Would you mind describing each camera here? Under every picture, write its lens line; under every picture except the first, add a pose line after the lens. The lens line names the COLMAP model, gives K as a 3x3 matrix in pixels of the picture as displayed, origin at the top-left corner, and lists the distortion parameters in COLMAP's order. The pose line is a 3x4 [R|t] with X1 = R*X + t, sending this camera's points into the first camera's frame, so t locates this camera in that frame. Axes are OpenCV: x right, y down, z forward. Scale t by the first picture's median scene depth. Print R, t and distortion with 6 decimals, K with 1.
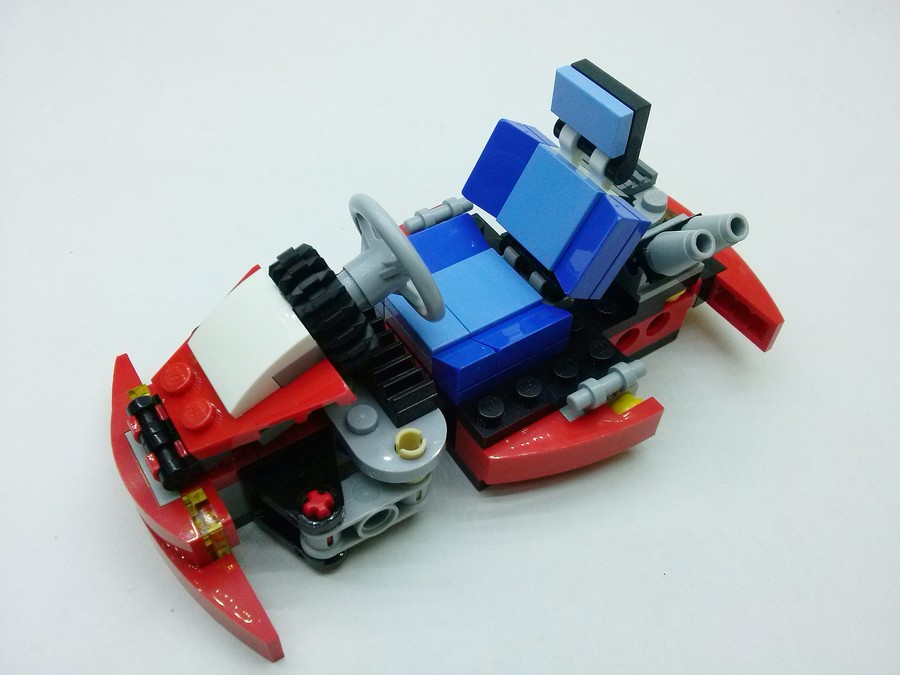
lens RADIAL K [[827.5, 0, 450.0], [0, 827.5, 337.5], [0, 0, 1]] dist [-0.005326, -0.011613]
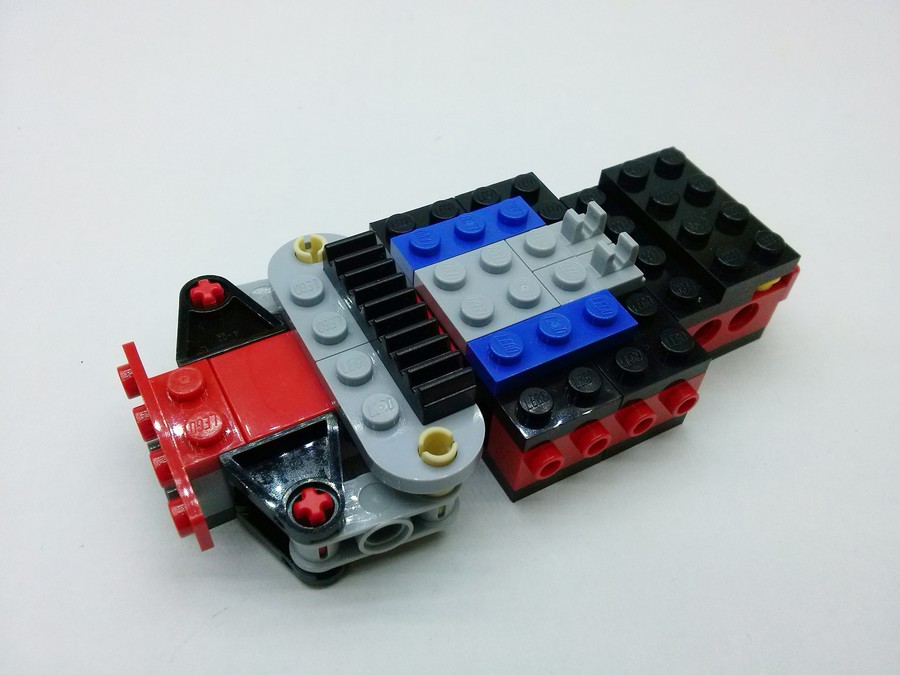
lens RADIAL K [[824.2, 0, 450.0], [0, 824.2, 337.5], [0, 0, 1]] dist [0.012701, -0.006978]
pose [[0.996631, 0.071229, -0.040648, -0.006200], [-0.071110, 0.997459, 0.004360, 0.024148], [0.040855, -0.001455, 0.999164, 0.188625]]
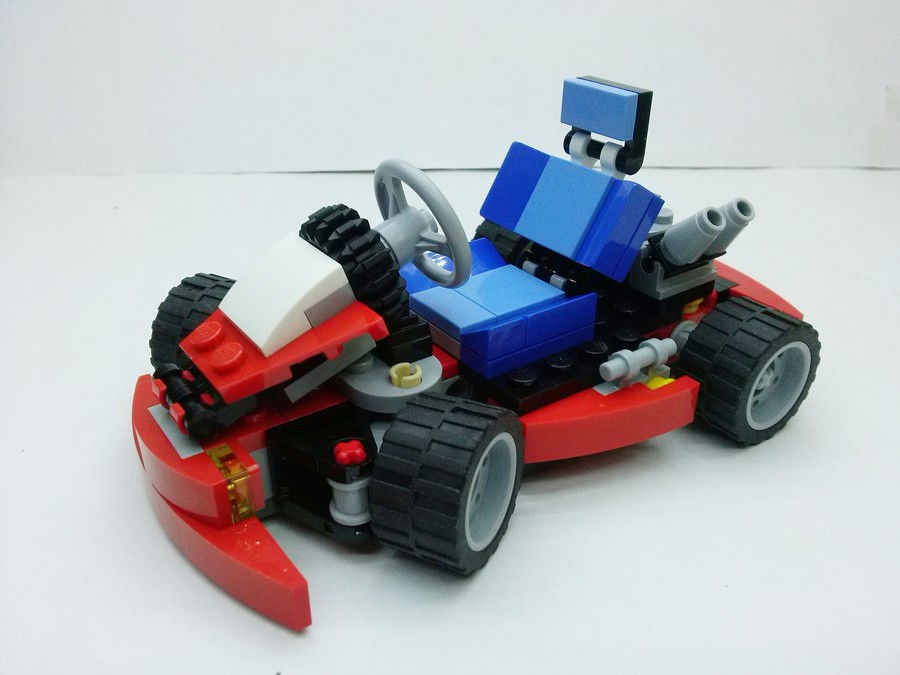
lens RADIAL K [[824.2, 0, 450.0], [0, 824.2, 337.5], [0, 0, 1]] dist [0.012701, -0.006978]
pose [[0.999491, -0.027276, 0.016546, -0.051144], [0.031224, 0.942759, -0.332010, 0.353136], [-0.006543, 0.332357, 0.943131, 0.057656]]
